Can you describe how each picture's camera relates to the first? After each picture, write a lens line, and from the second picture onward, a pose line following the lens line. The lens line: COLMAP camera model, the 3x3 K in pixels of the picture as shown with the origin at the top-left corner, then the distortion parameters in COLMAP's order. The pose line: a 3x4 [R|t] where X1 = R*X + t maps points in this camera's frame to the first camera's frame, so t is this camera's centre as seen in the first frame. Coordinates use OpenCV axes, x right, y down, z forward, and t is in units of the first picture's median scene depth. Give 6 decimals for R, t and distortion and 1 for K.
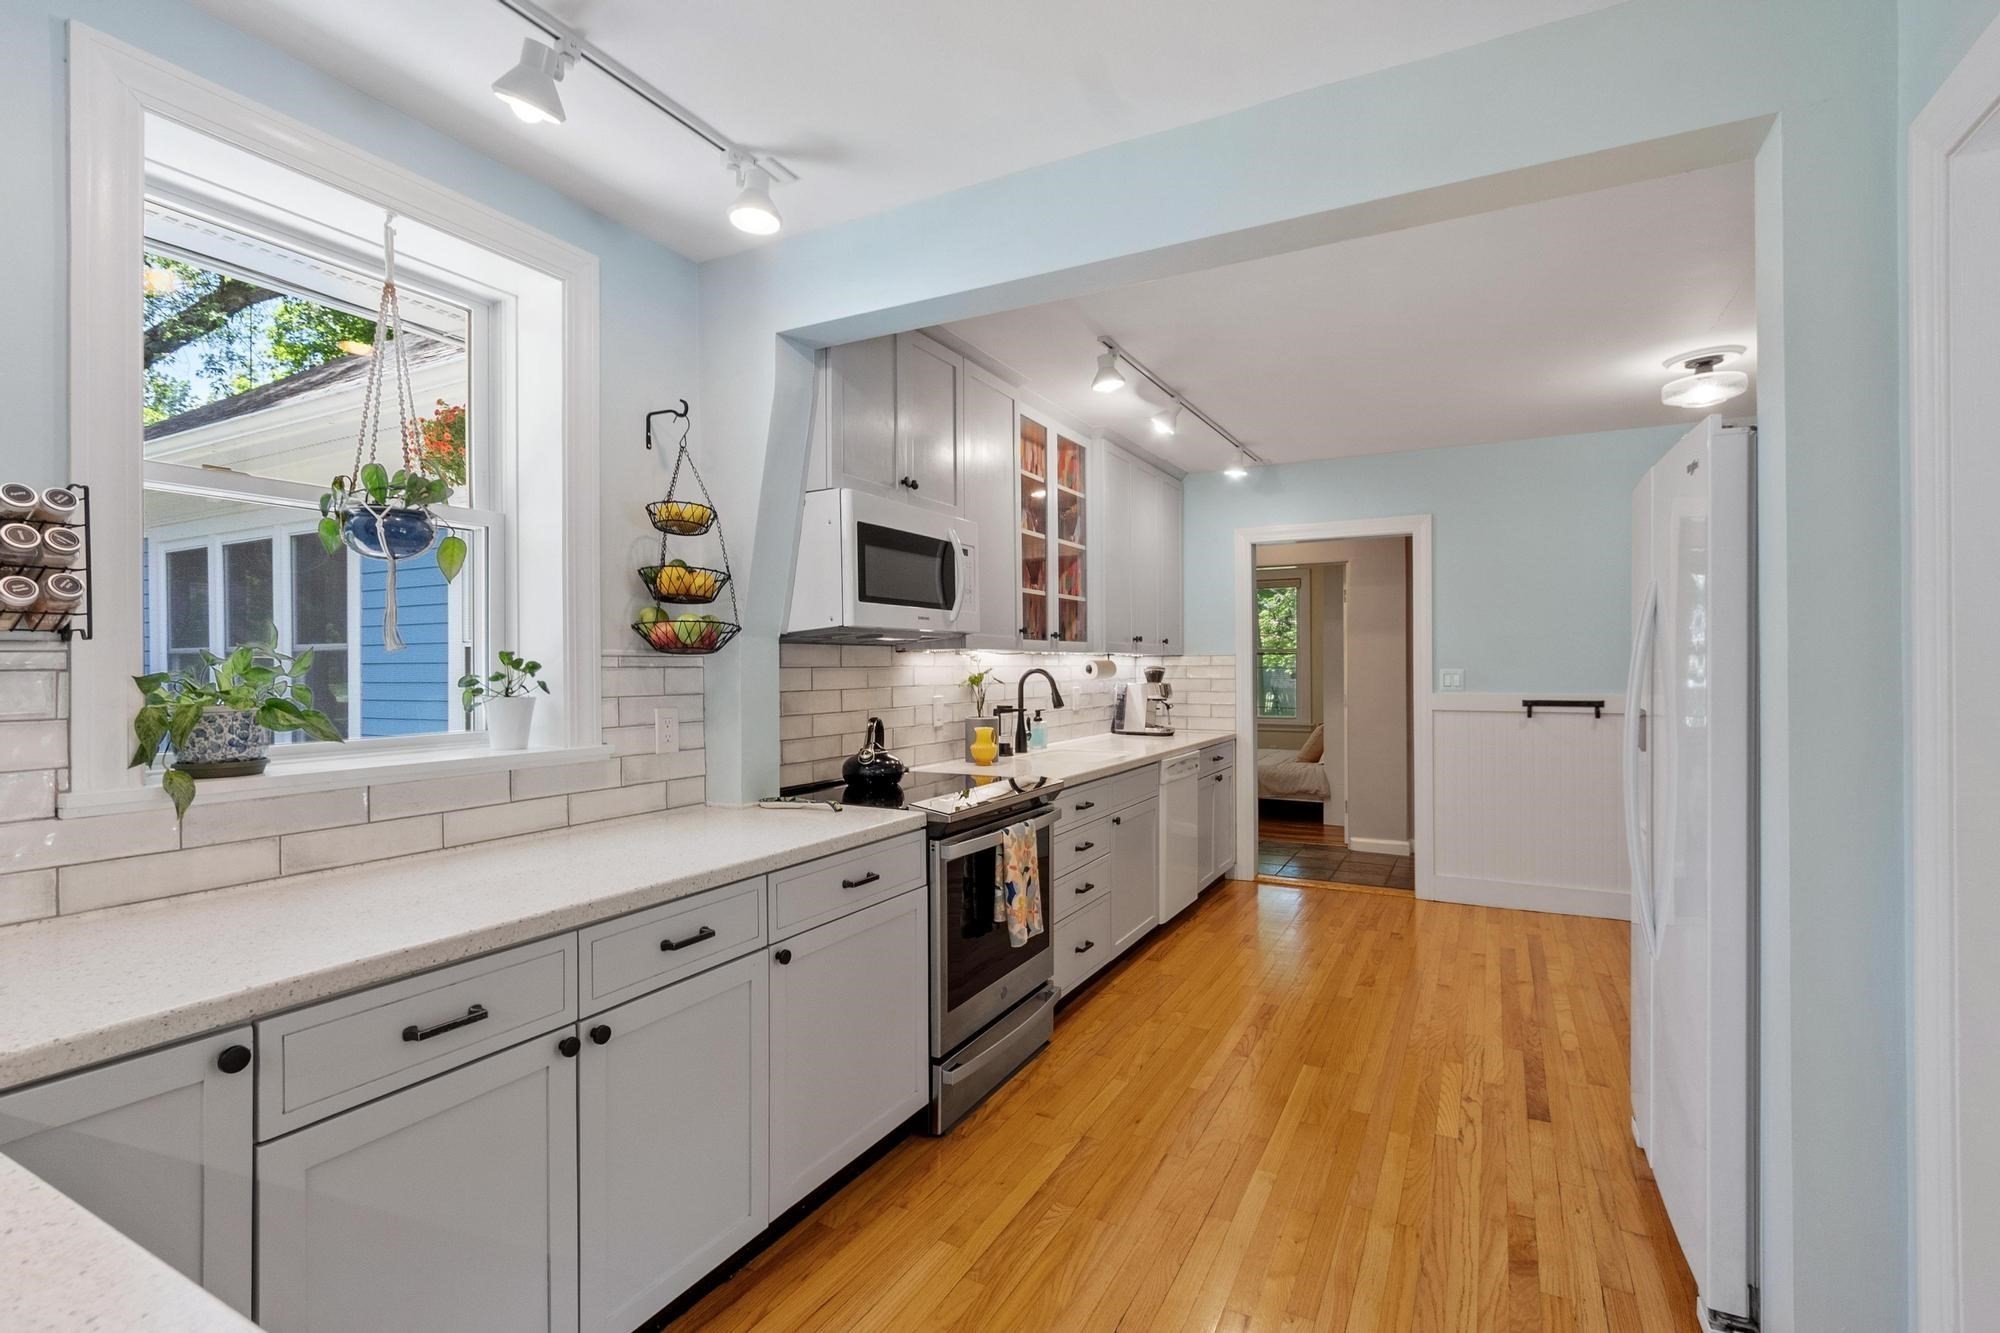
lens RADIAL K [[920.2, 0, 998.0], [0, 920.2, 661.2], [0, 0, 1]] dist [0.003730, -0.000205]
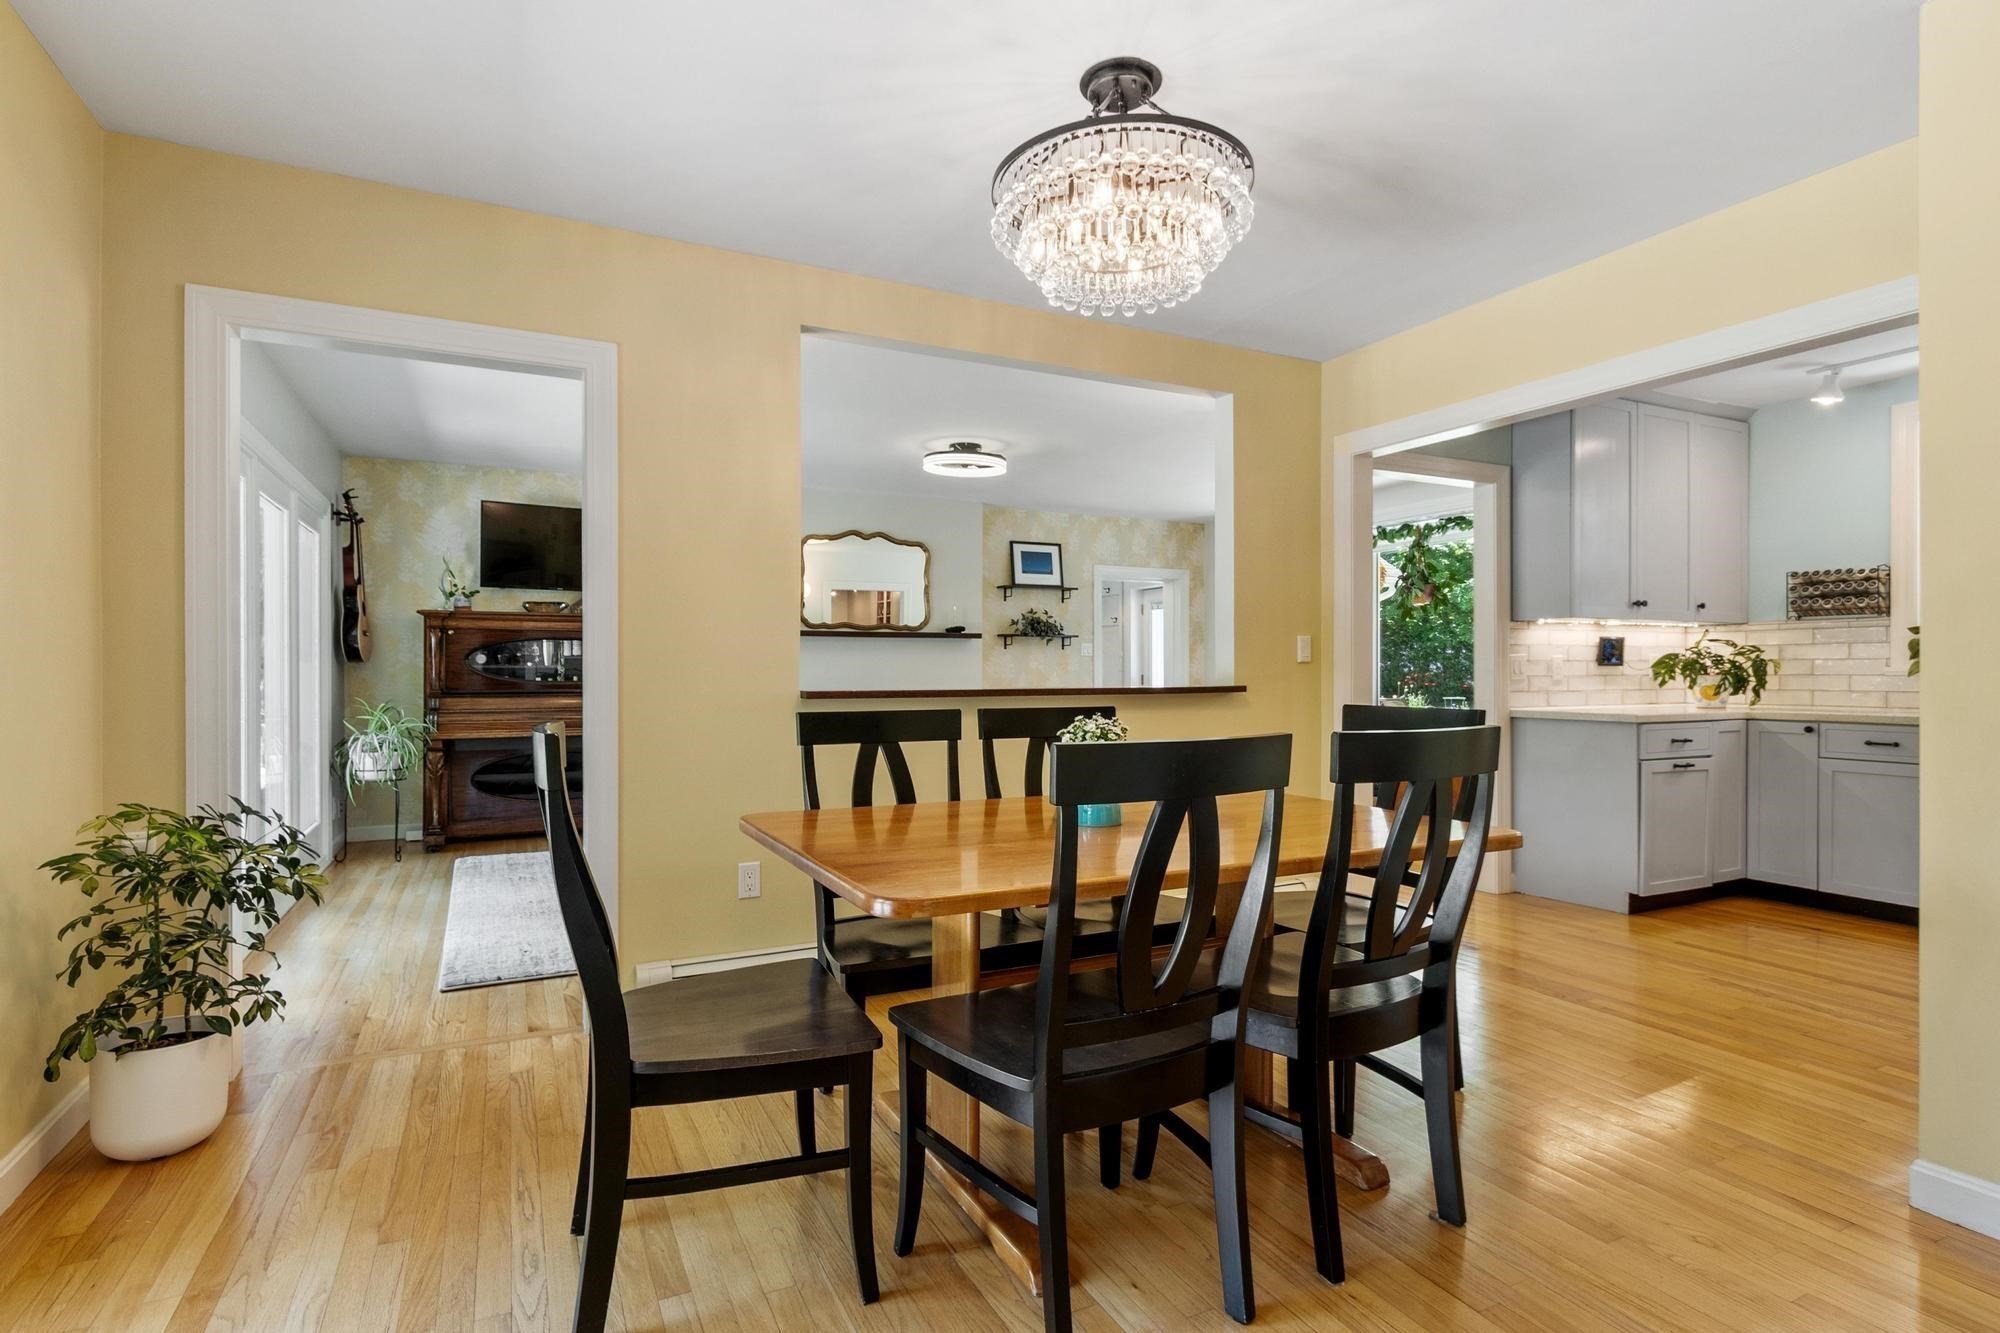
lens RADIAL K [[1012.1, 0, 1003.2], [0, 1012.1, 669.3], [0, 0, 1]] dist [-0.002494, -0.000114]
pose [[-0.574695, 0.001939, -0.818365, 1.931397], [0.006439, 0.999977, -0.002152, 0.080447], [0.818342, -0.006506, -0.574694, 0.308415]]
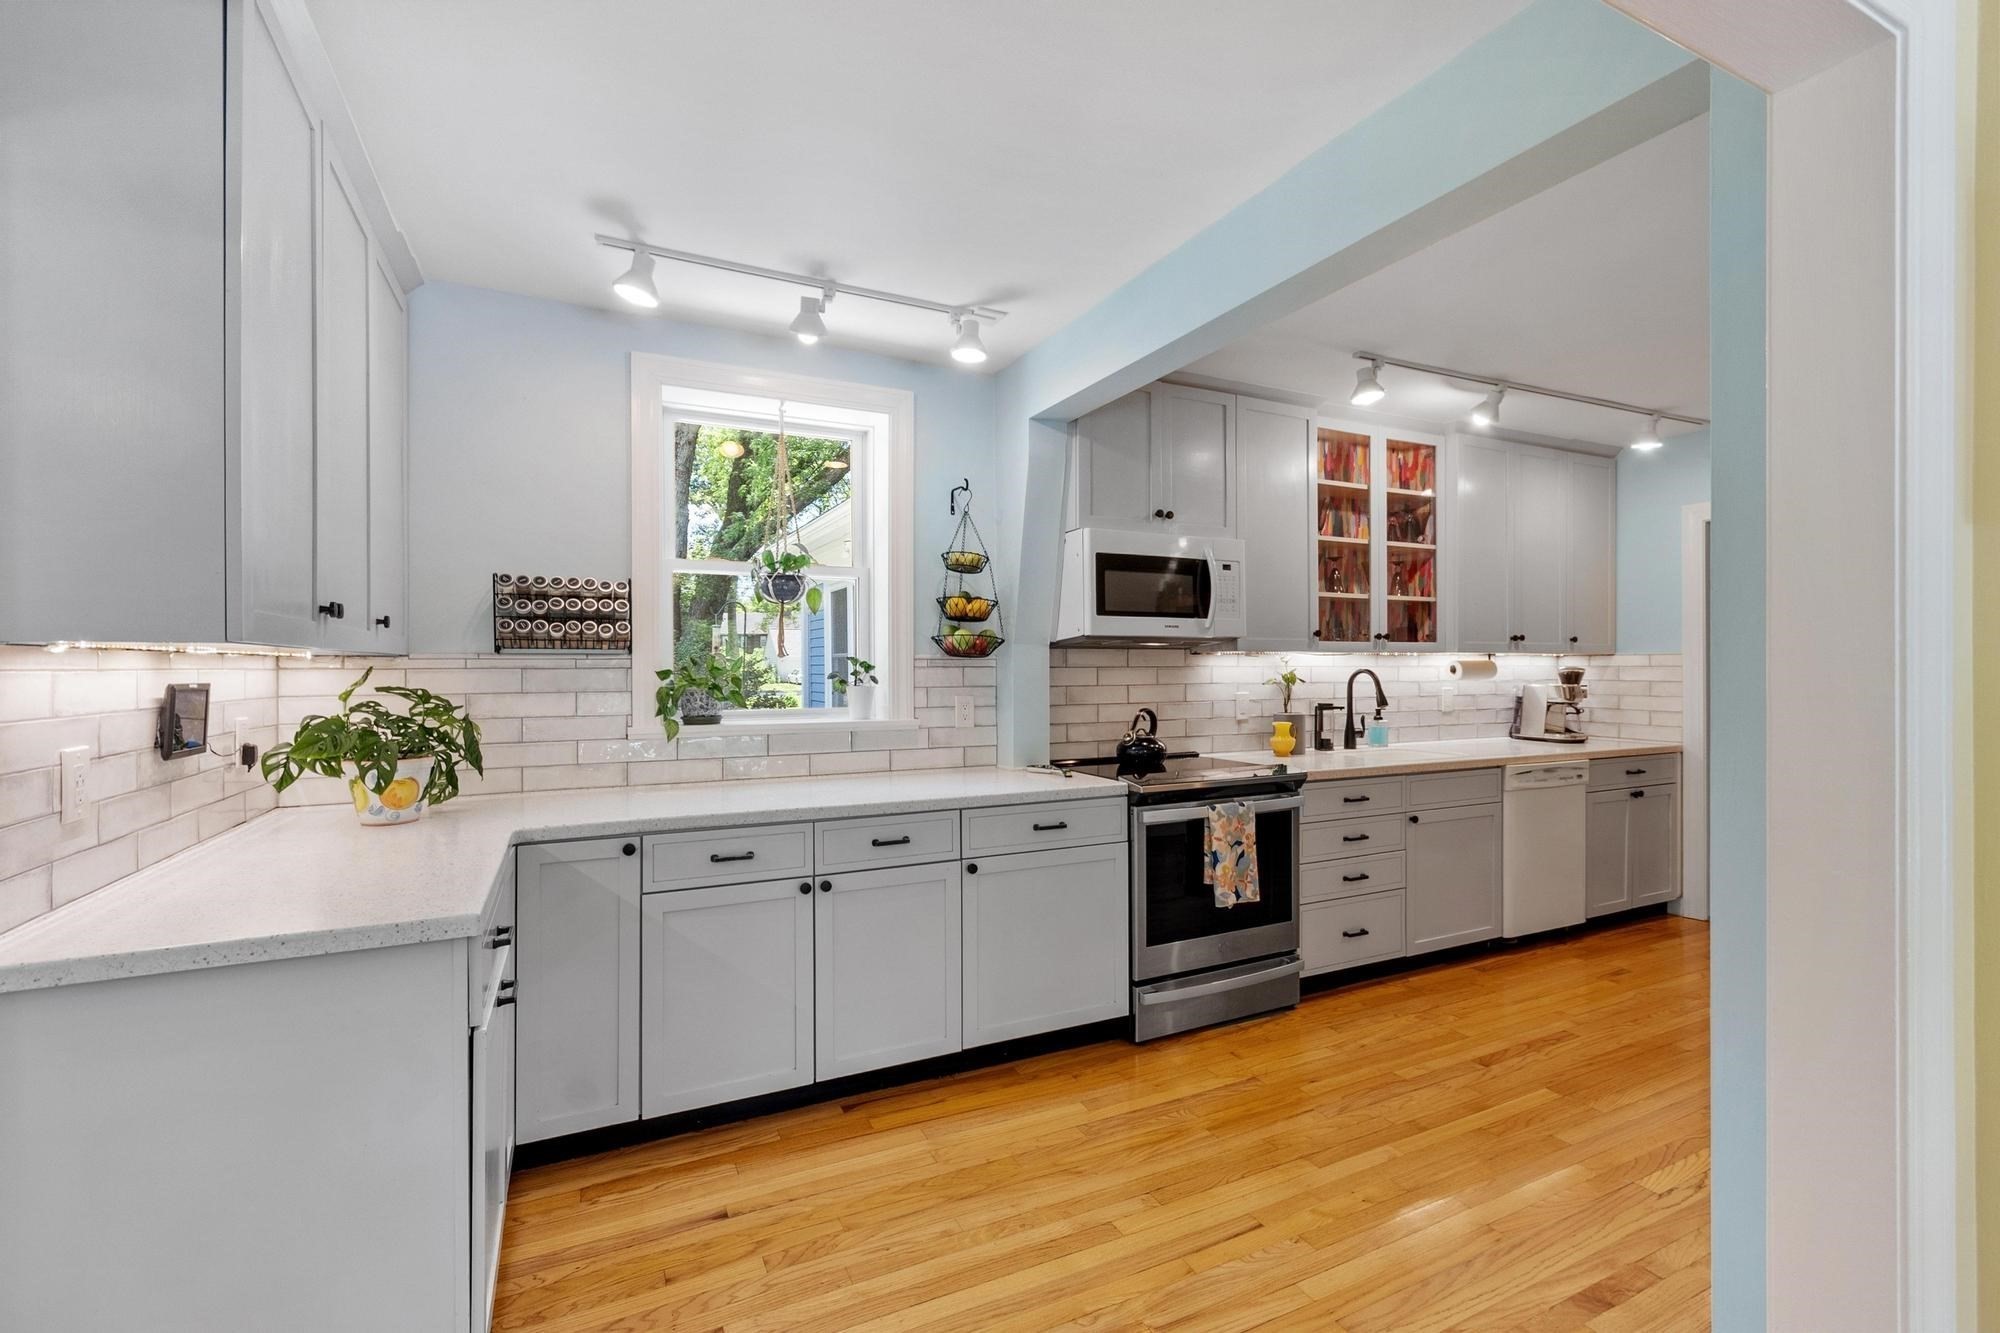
lens RADIAL K [[871.7, 0, 998.2], [0, 871.7, 667.4], [0, 0, 1]] dist [0.002631, 0.000935]
pose [[0.811497, 0.001840, -0.584353, 0.470565], [0.002214, 0.999978, 0.006224, -0.001015], [0.584352, -0.006344, 0.811476, -0.062737]]
